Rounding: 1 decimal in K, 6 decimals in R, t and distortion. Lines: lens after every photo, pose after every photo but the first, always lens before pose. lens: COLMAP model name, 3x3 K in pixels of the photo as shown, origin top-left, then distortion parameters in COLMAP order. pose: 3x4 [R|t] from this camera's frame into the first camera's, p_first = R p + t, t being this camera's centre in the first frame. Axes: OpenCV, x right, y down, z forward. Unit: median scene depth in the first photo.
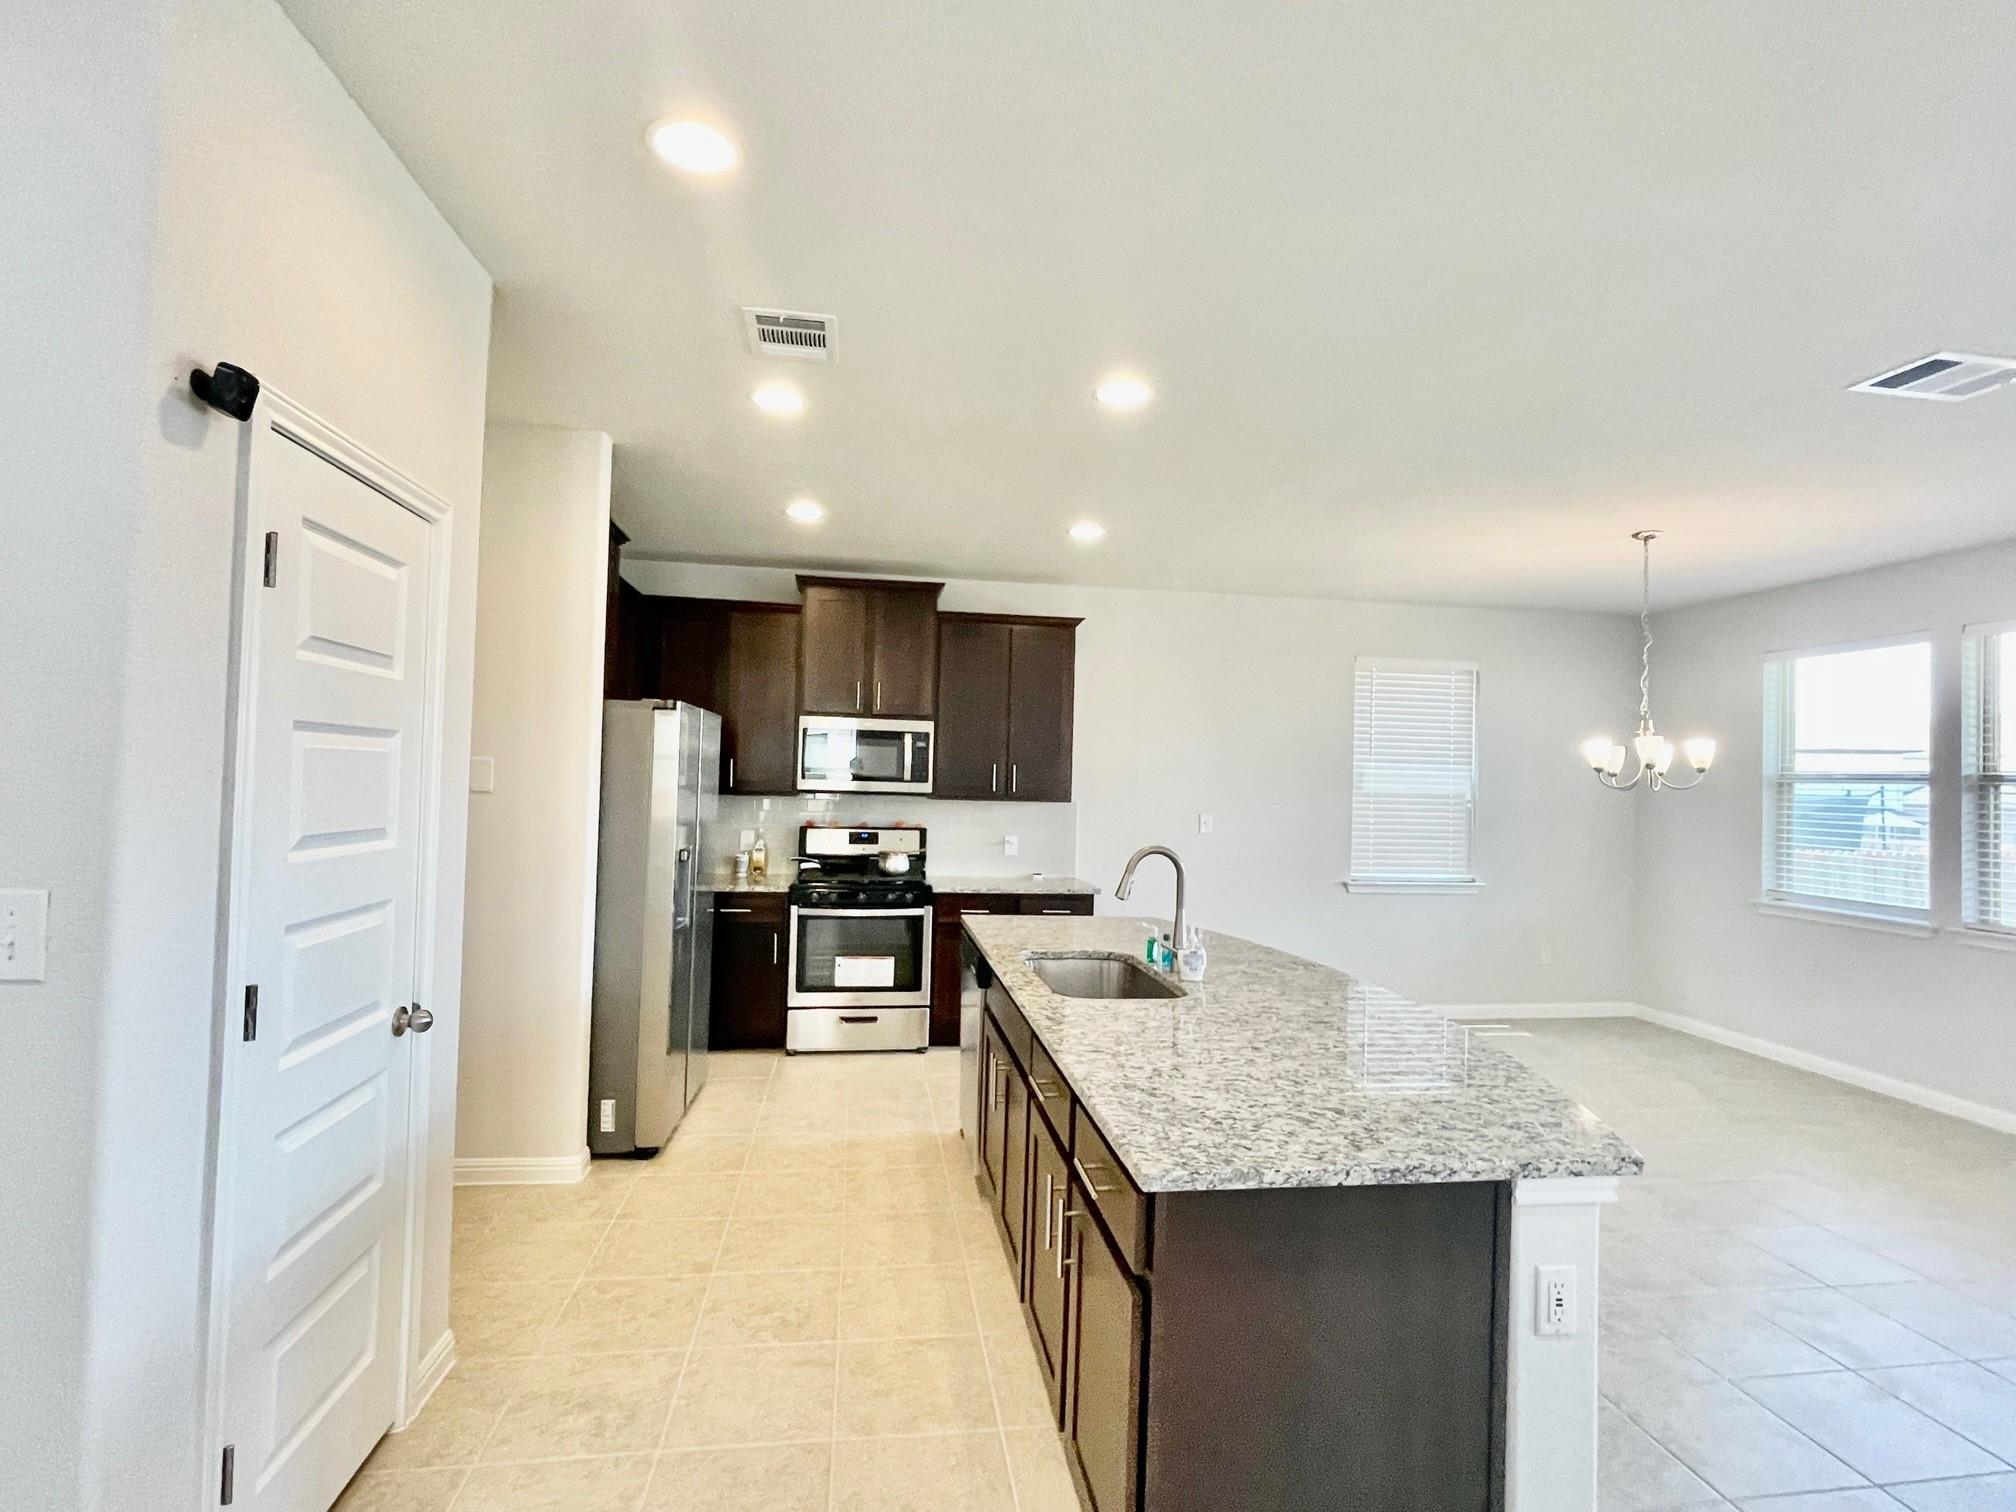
lens RADIAL K [[950.0, 0, 1005.6], [0, 950.0, 755.9], [0, 0, 1]] dist [-0.004156, 0.001050]
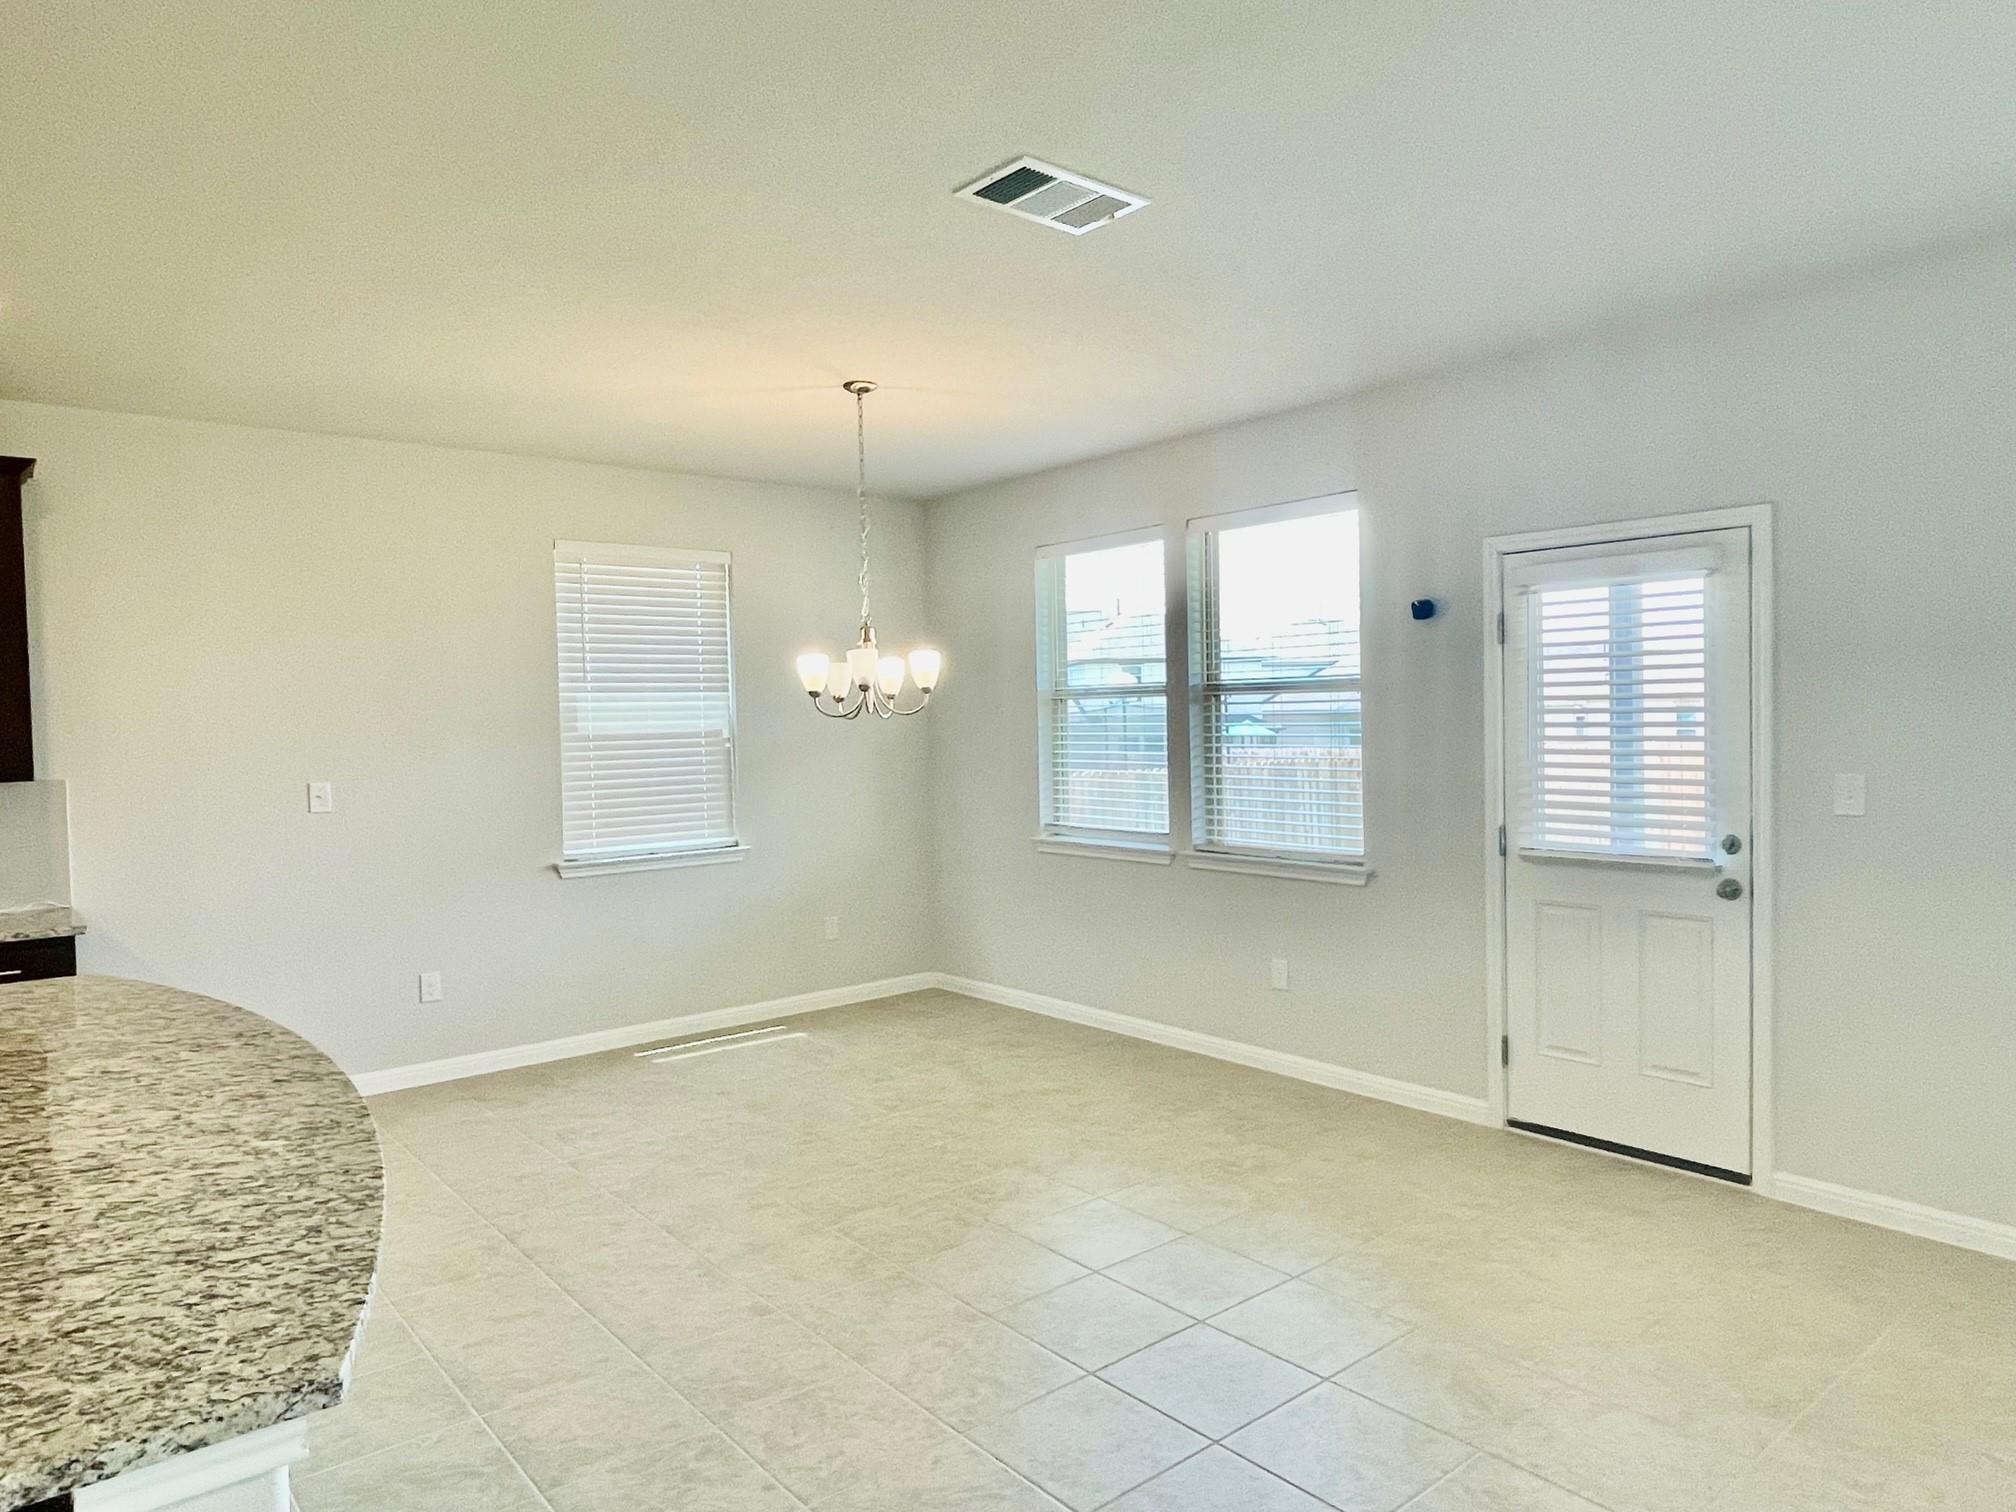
lens RADIAL K [[1277.6, 0, 997.0], [0, 1277.6, 763.9], [0, 0, 1]] dist [-0.002330, 0.001932]
pose [[0.851947, -0.064162, 0.519682, 0.204901], [0.030816, 0.996888, 0.072561, 0.000722], [-0.522720, -0.045804, 0.851273, 0.042734]]
